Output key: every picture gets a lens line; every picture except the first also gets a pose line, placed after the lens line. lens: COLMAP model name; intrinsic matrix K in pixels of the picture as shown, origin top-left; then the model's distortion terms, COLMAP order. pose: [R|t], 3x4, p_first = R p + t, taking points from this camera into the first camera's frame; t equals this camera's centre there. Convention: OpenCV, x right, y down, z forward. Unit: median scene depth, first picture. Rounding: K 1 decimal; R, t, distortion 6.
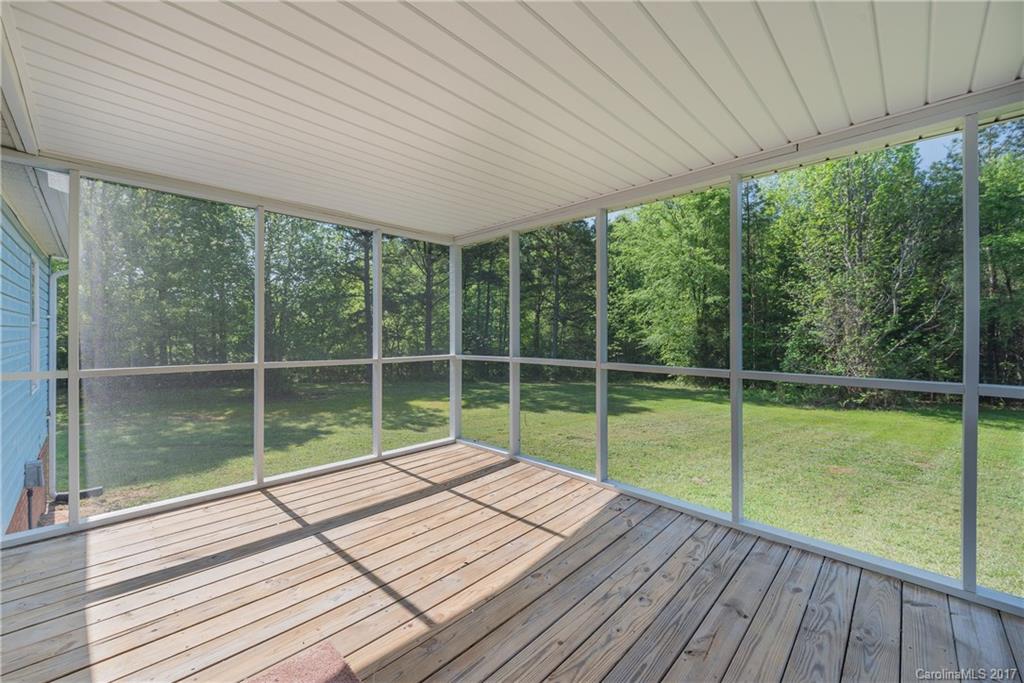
lens RADIAL K [[407.2, 0, 511.1], [0, 407.2, 337.1], [0, 0, 1]] dist [0.007573, -0.001620]
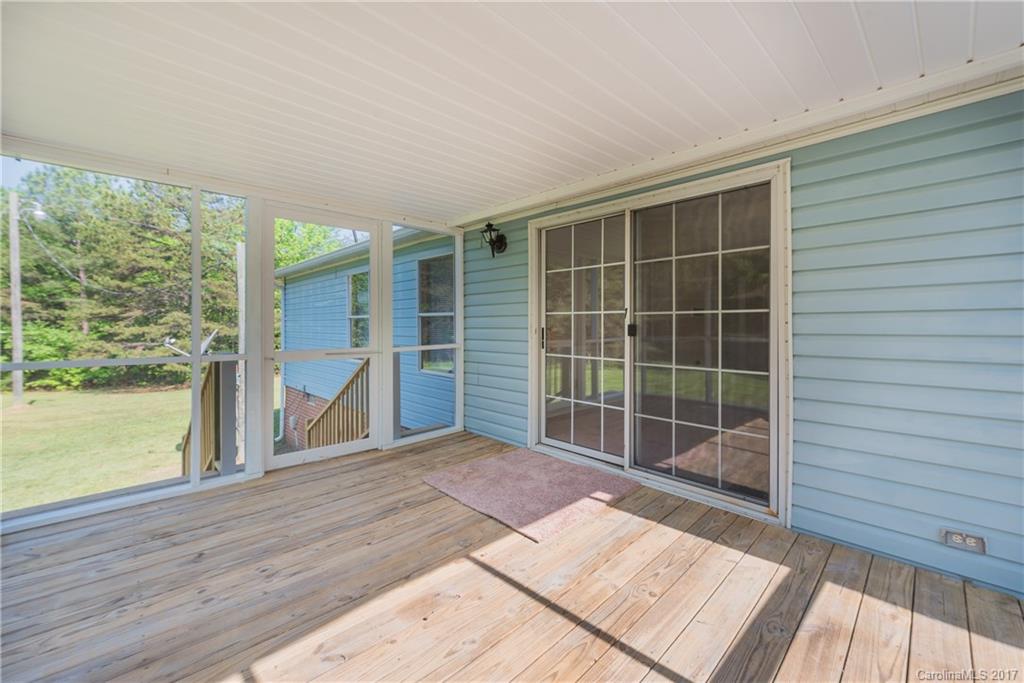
lens RADIAL K [[407.2, 0, 513.0], [0, 407.2, 334.7], [0, 0, 1]] dist [0.007573, -0.001620]
pose [[-0.999783, -0.005908, 0.019965, -0.338322], [-0.005602, 0.999867, 0.015330, 0.032444], [-0.020053, 0.015214, -0.999683, 2.139989]]
